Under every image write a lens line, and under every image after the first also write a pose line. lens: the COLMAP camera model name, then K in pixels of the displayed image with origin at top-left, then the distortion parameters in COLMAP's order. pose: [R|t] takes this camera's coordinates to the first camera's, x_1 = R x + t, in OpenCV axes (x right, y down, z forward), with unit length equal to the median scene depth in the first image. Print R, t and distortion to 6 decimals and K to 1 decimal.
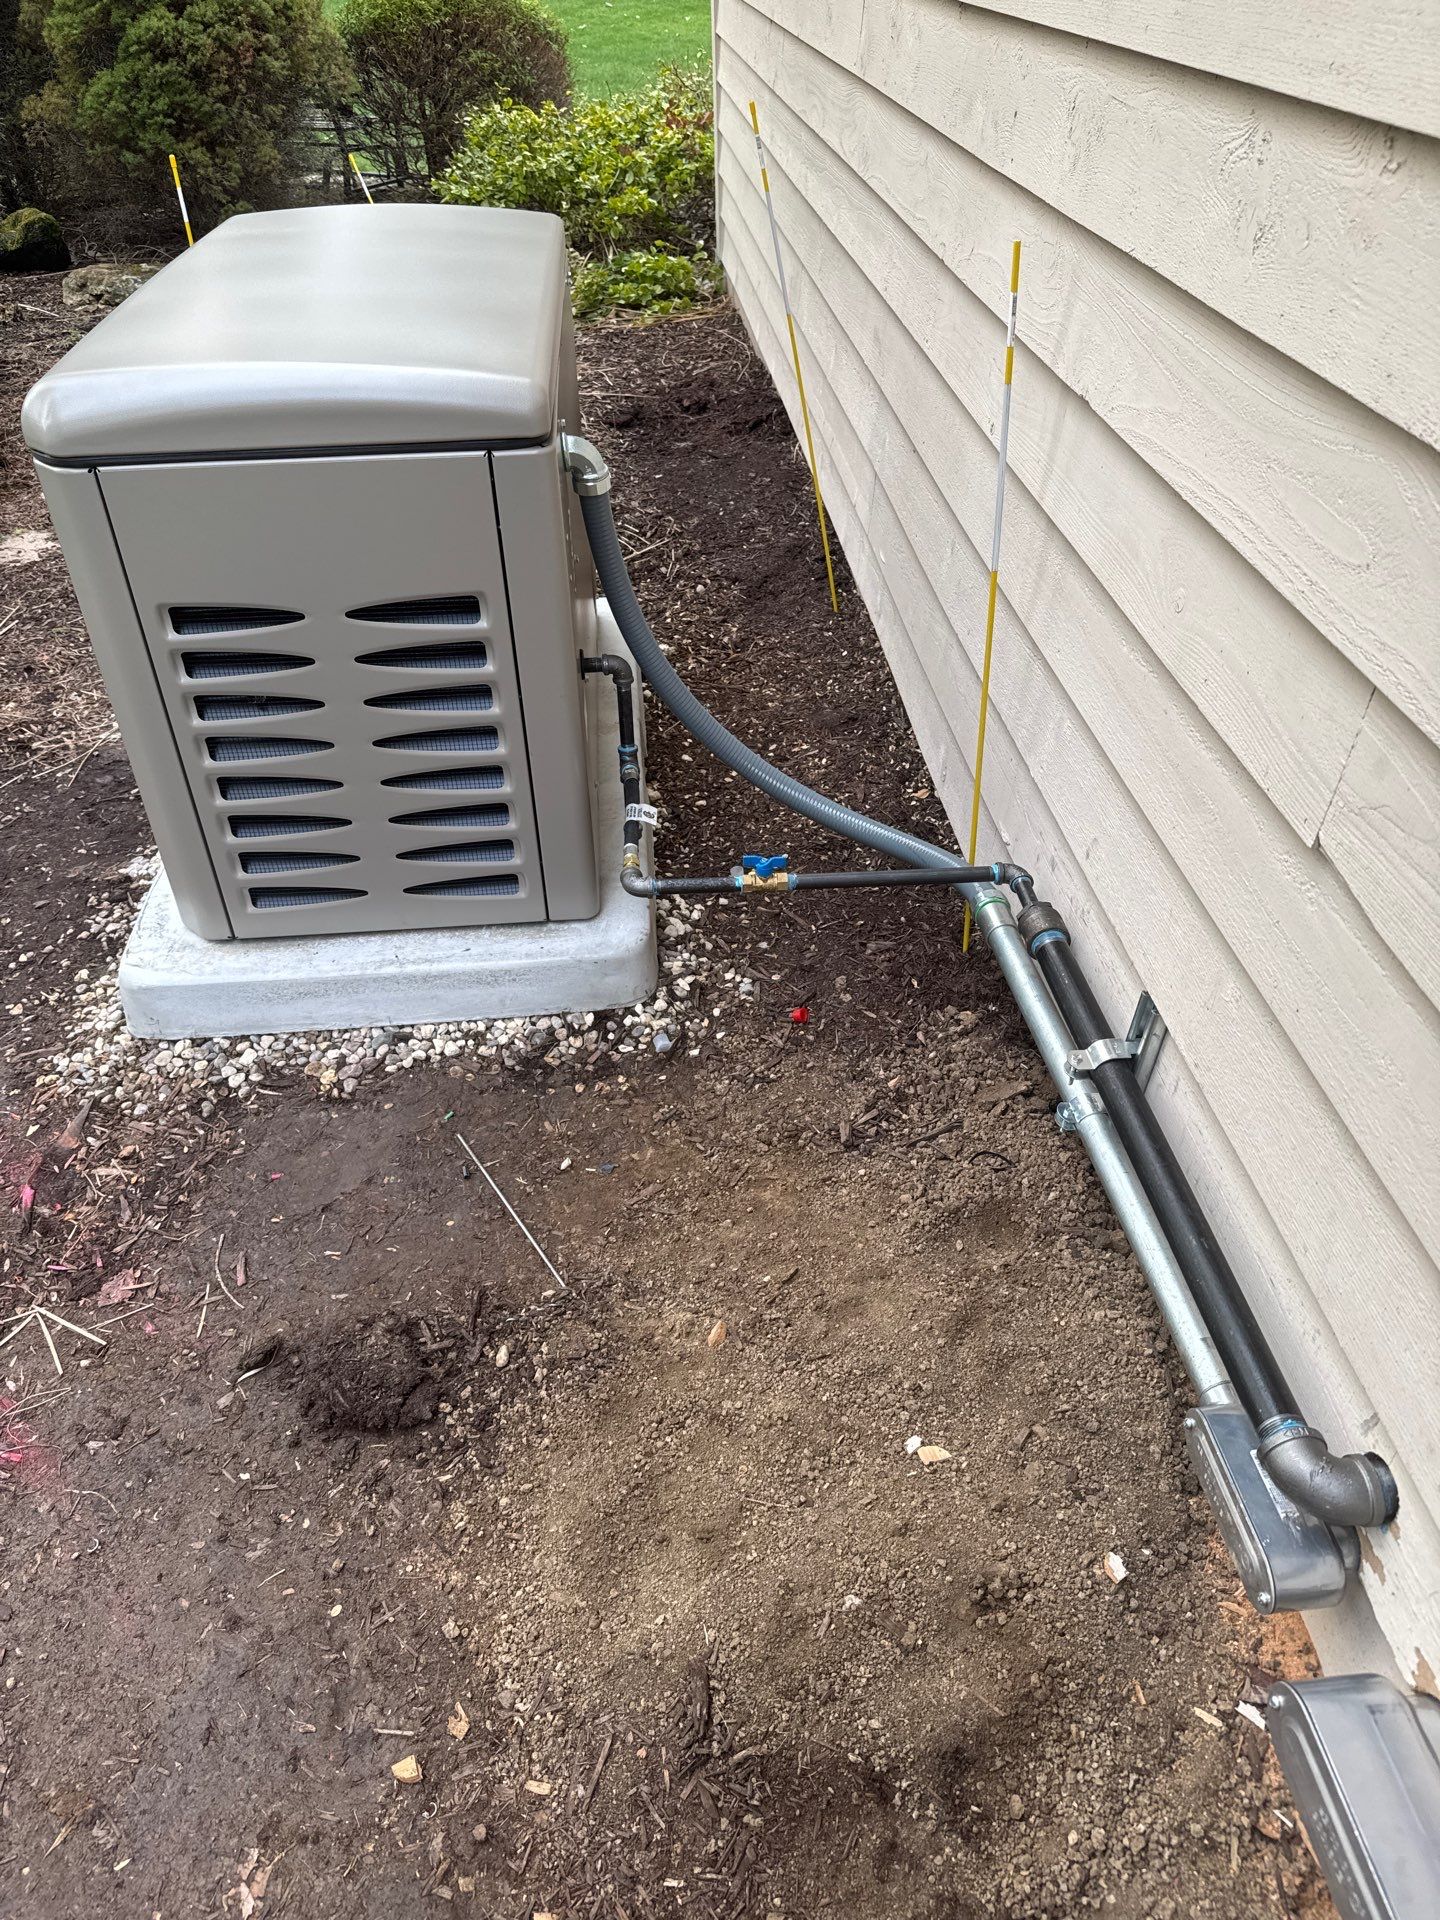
lens RADIAL K [[1677.1, 0, 703.9], [0, 1677.1, 961.0], [0, 0, 1]] dist [0.087486, -0.002855]
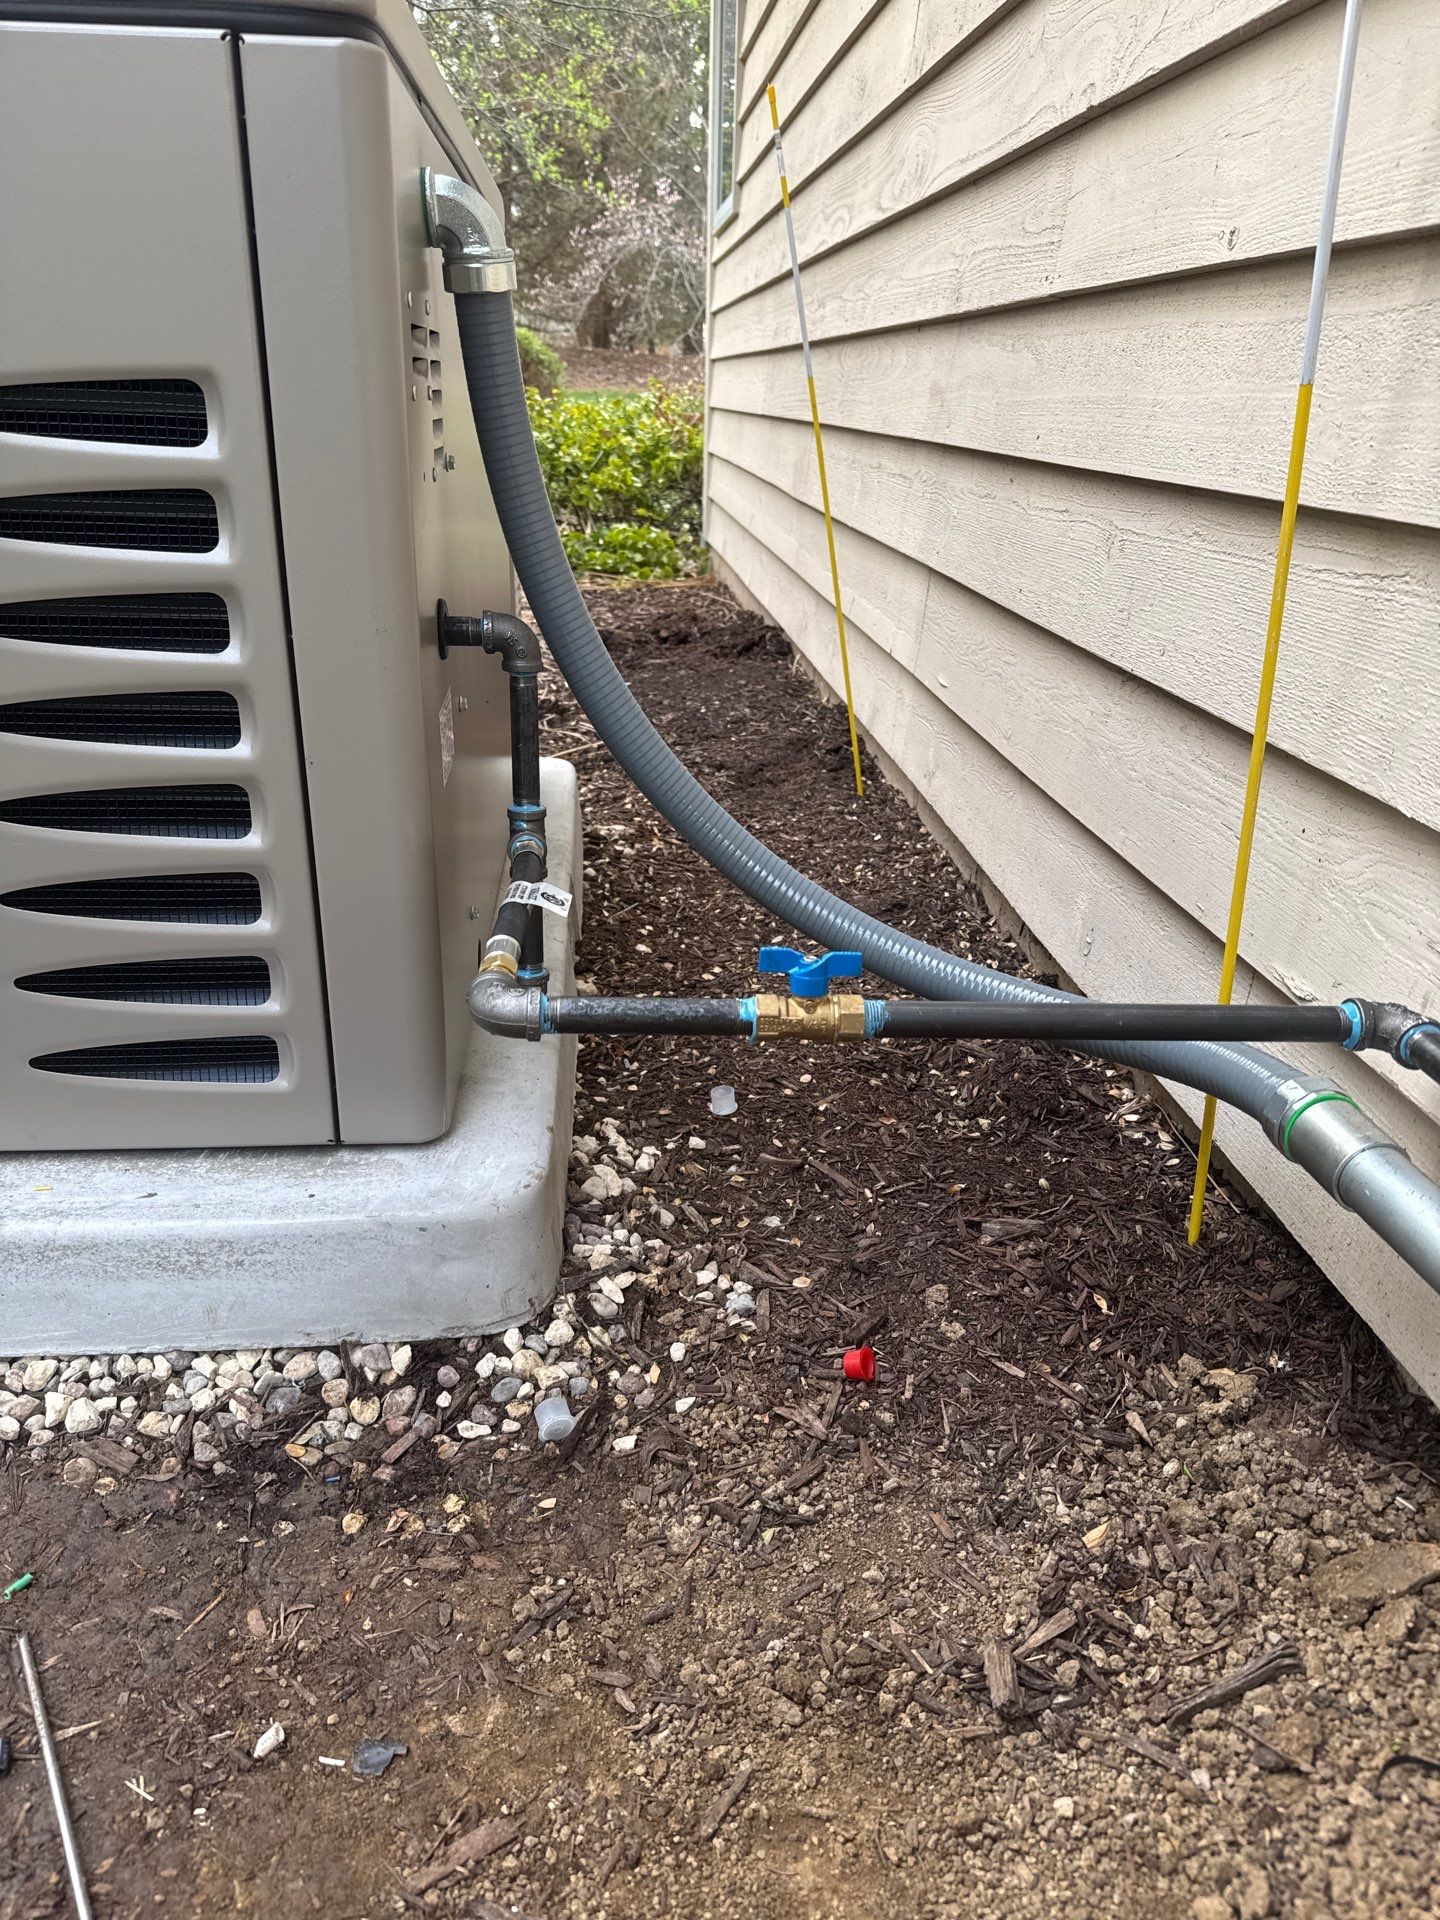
lens RADIAL K [[1440.5, 0, 710.1], [0, 1440.5, 928.9], [0, 0, 1]] dist [0.059022, -0.106548]
pose [[0.998782, 0.042352, 0.025331, 0.001400], [-0.033516, 0.958907, -0.281734, 0.030768], [-0.036222, 0.280541, 0.959158, 0.582697]]
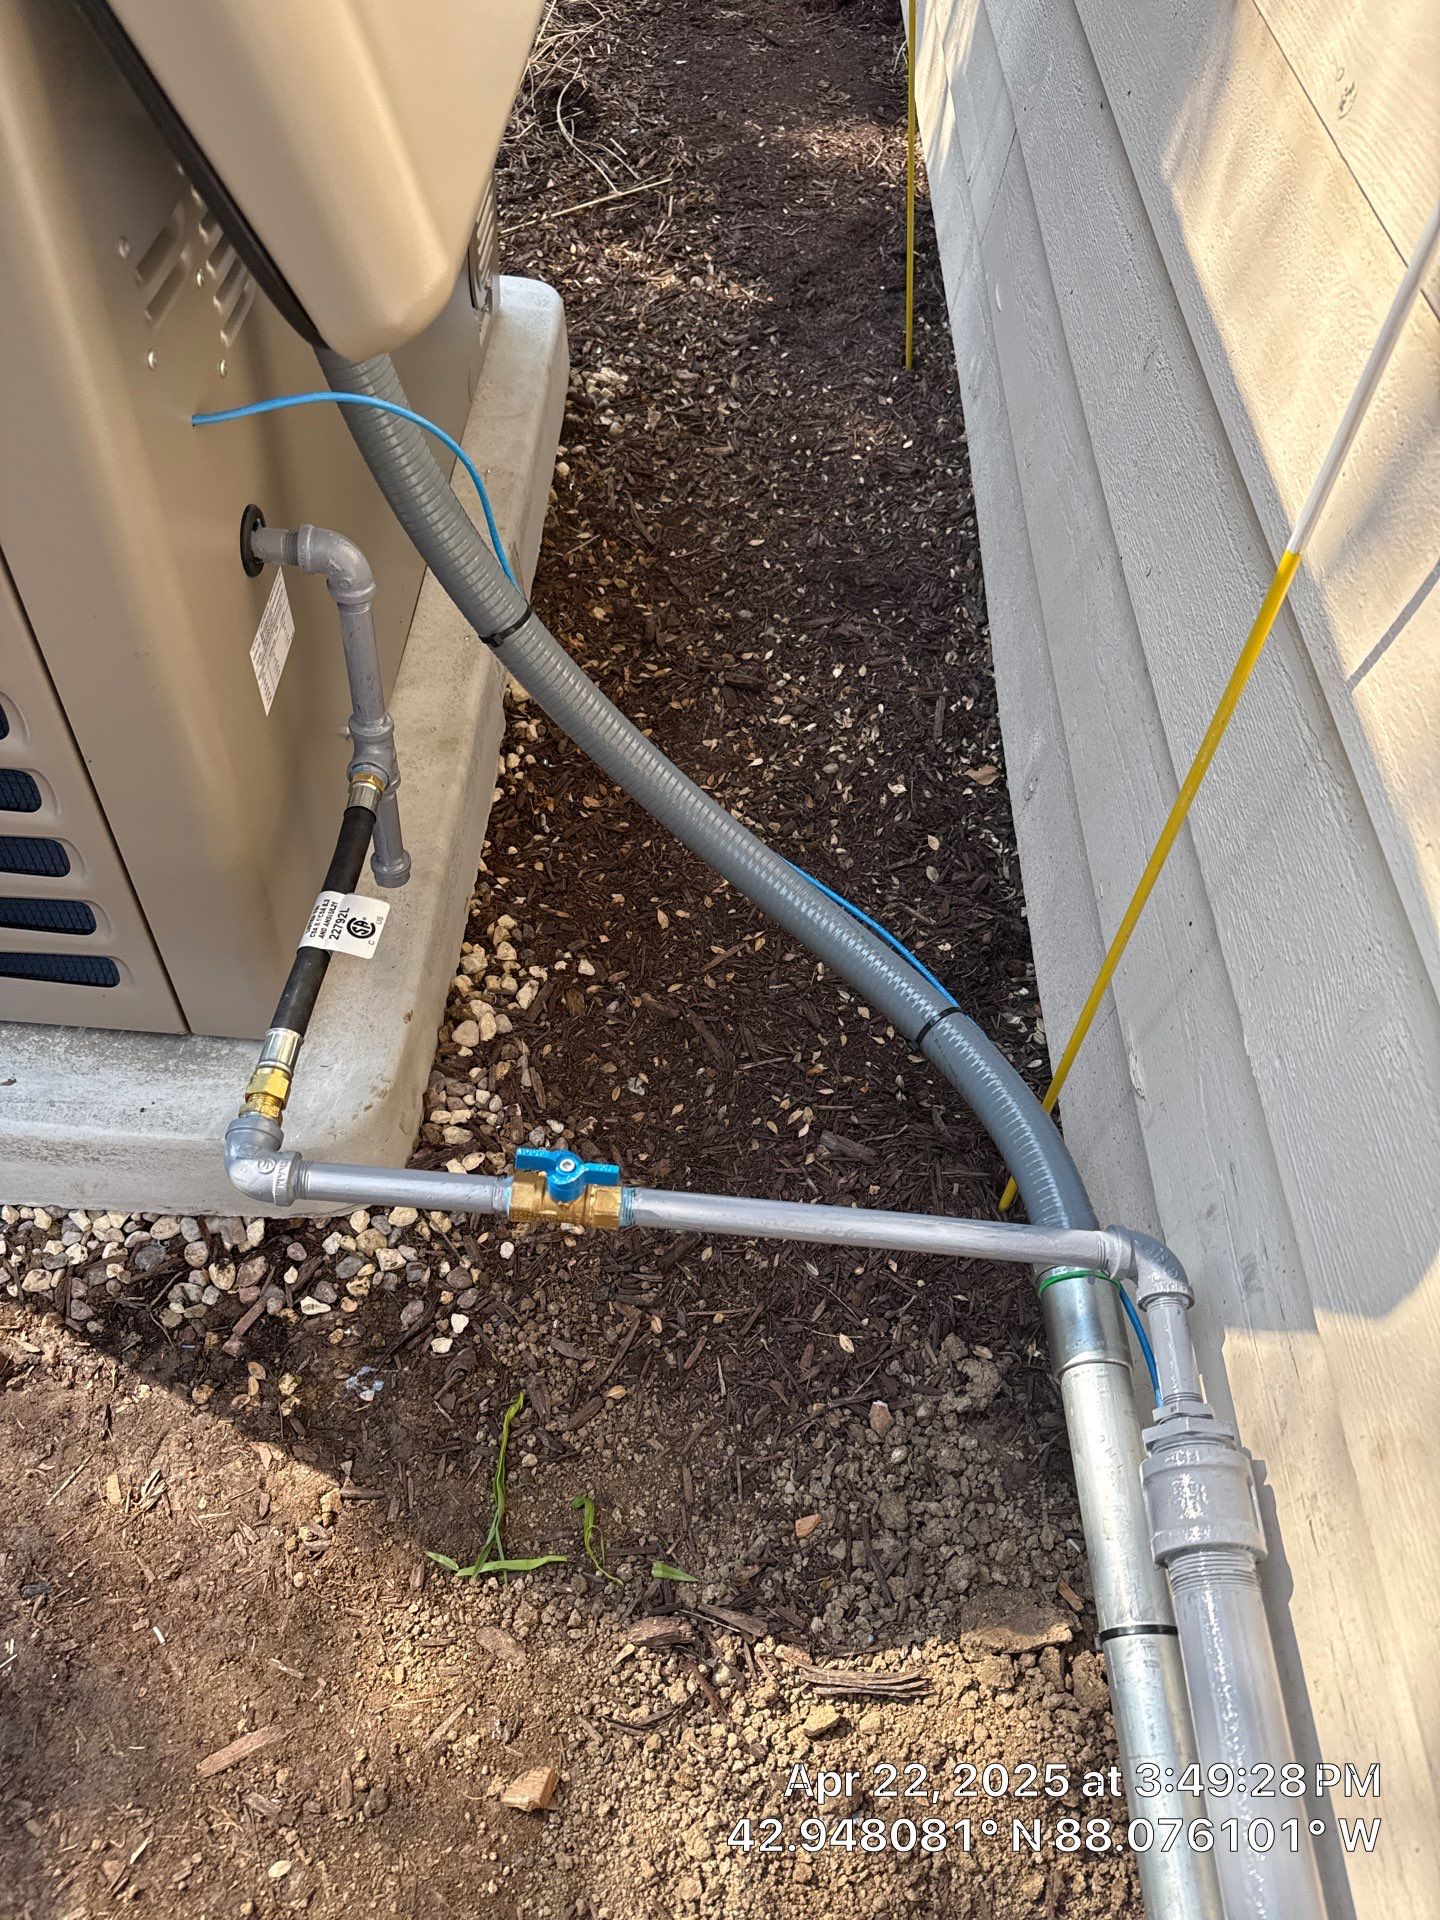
lens RADIAL K [[1440.5, 0, 761.0], [0, 1440.5, 906.6], [0, 0, 1]] dist [0.059022, -0.106548]
pose [[0.988645, 0.148529, 0.022790, 0.059369], [-0.149395, 0.955226, 0.255392, -0.196521], [0.016163, -0.255896, 0.966569, 0.601571]]
